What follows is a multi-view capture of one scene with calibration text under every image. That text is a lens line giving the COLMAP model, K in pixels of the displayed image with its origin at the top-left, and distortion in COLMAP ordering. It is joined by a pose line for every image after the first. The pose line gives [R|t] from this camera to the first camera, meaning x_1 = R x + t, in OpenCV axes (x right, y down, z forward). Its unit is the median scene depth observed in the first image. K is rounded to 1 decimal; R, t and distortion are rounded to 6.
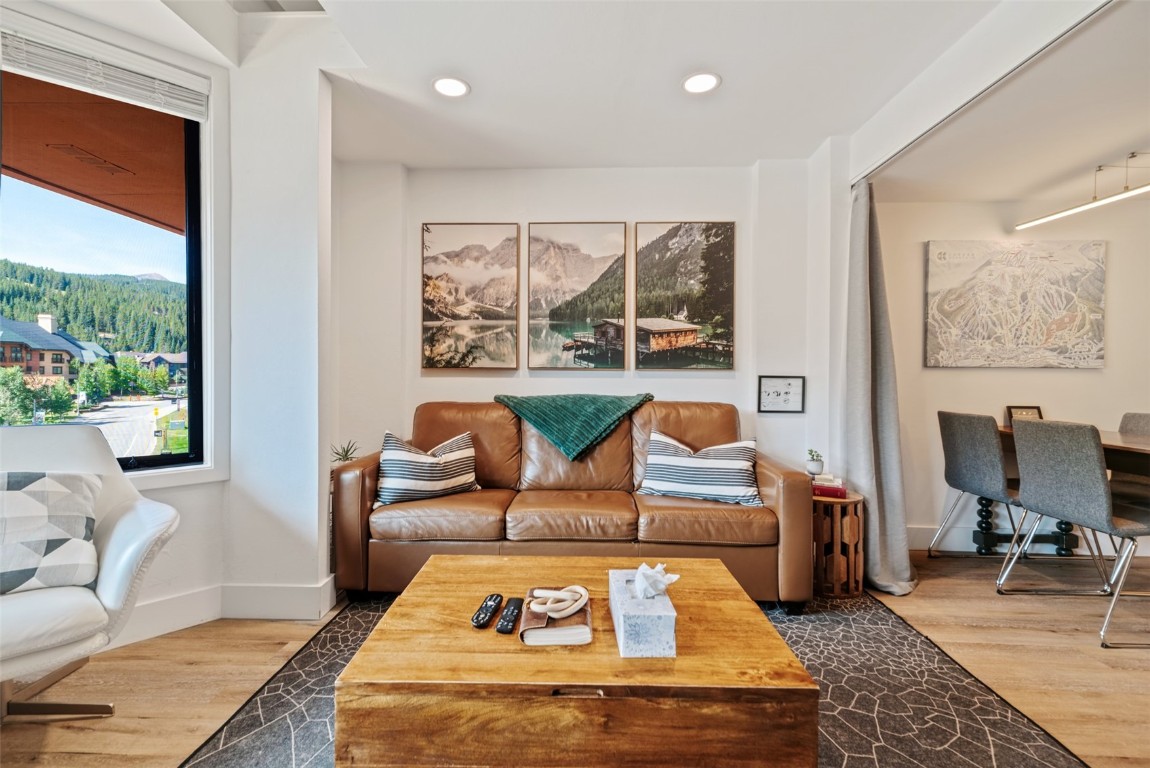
lens RADIAL K [[511.9, 0, 568.4], [0, 511.9, 376.6], [0, 0, 1]] dist [0.007606, 0.000054]
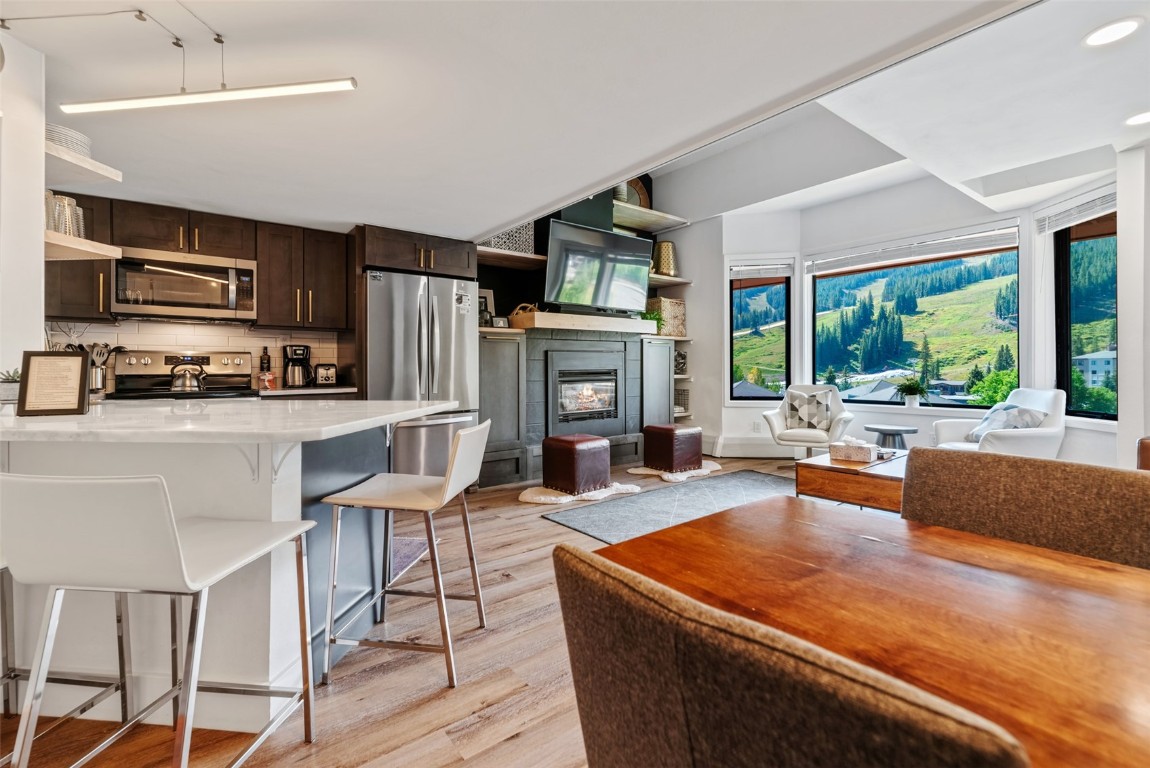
lens RADIAL K [[509.8, 0, 578.2], [0, 509.8, 360.7], [0, 0, 1]] dist [0.012936, 0.000168]
pose [[-0.768062, -0.012745, -0.640248, 1.104700], [-0.006480, 0.999905, -0.012131, 0.007172], [0.640342, -0.005169, -0.768072, 0.800441]]
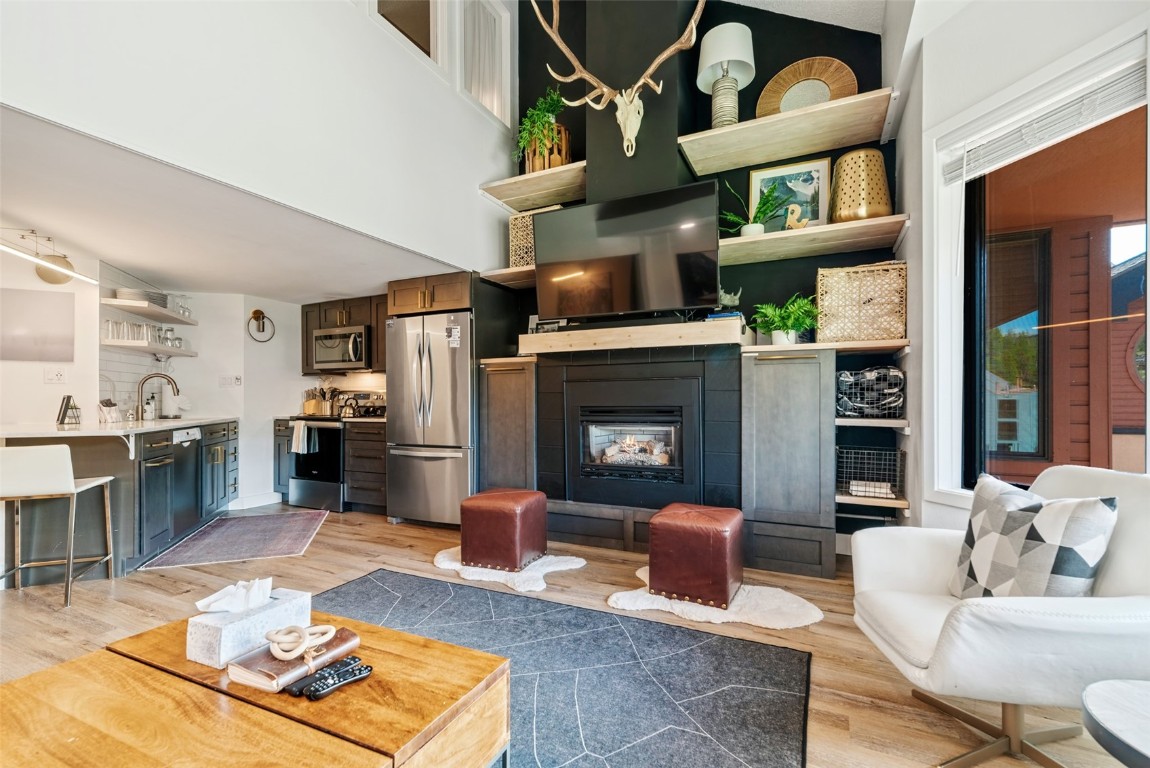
lens RADIAL K [[503.0, 0, 573.8], [0, 503.0, 400.0], [0, 0, 1]] dist [0.009279, -0.000026]
pose [[-0.909776, -0.006492, 0.415048, -0.337254], [-0.002128, 0.999938, 0.010976, -0.009647], [-0.415094, 0.009102, -0.909733, 0.625408]]
